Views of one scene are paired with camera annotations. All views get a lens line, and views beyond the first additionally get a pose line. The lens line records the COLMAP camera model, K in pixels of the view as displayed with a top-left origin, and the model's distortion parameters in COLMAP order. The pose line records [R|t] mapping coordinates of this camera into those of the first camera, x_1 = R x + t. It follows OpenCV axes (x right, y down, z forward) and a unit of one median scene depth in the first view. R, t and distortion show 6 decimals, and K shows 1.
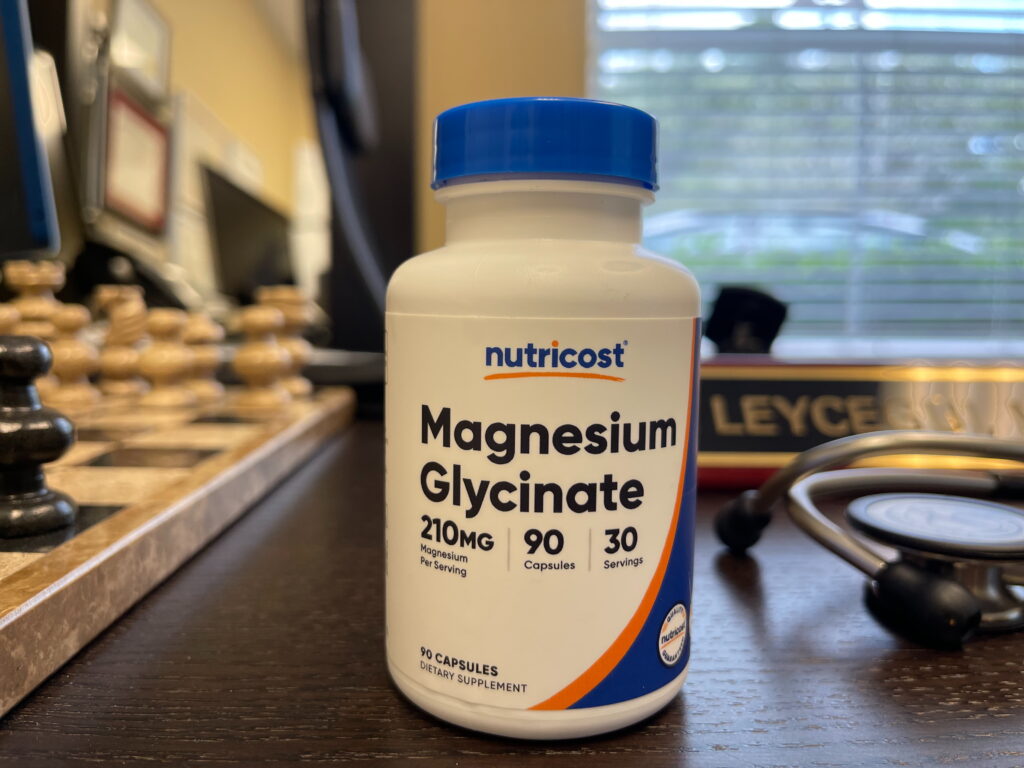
lens RADIAL K [[793.5, 0, 512.0], [0, 793.5, 384.0], [0, 0, 1]] dist [0.068075, -0.145858]
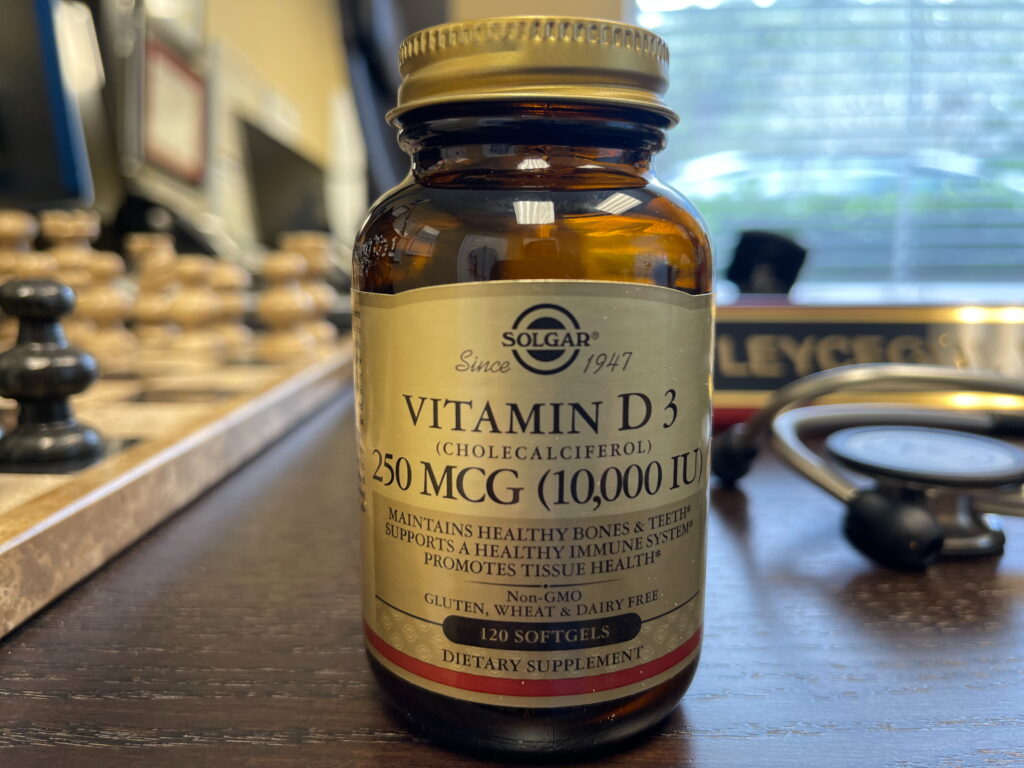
lens RADIAL K [[799.0, 0, 513.2], [0, 799.0, 380.9], [0, 0, 1]] dist [0.067076, -0.148392]
pose [[0.998728, -0.001479, -0.050400, 0.071211], [0.004379, 0.998338, 0.057467, 0.018239], [0.050231, -0.057614, 0.997074, -0.062217]]
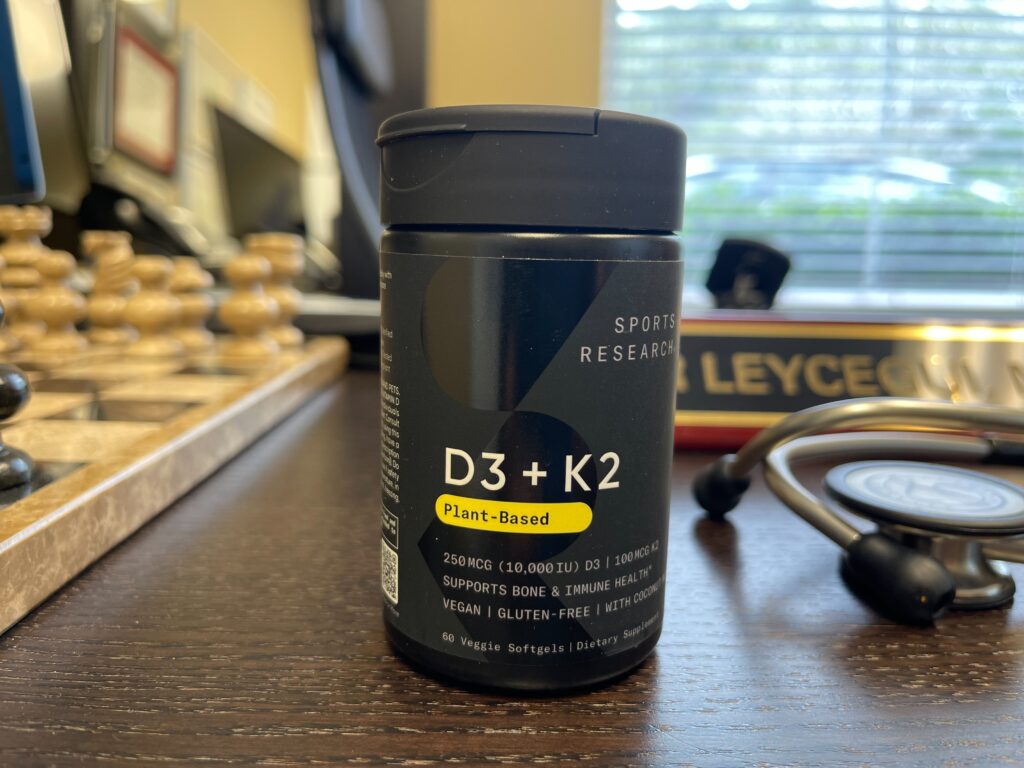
lens RADIAL K [[793.2, 0, 515.2], [0, 793.2, 385.7], [0, 0, 1]] dist [0.066777, -0.145956]
pose [[0.999830, 0.012105, -0.013898, 0.061554], [-0.011124, 0.997583, 0.068585, -0.016976], [0.014695, -0.068418, 0.997548, 0.043253]]
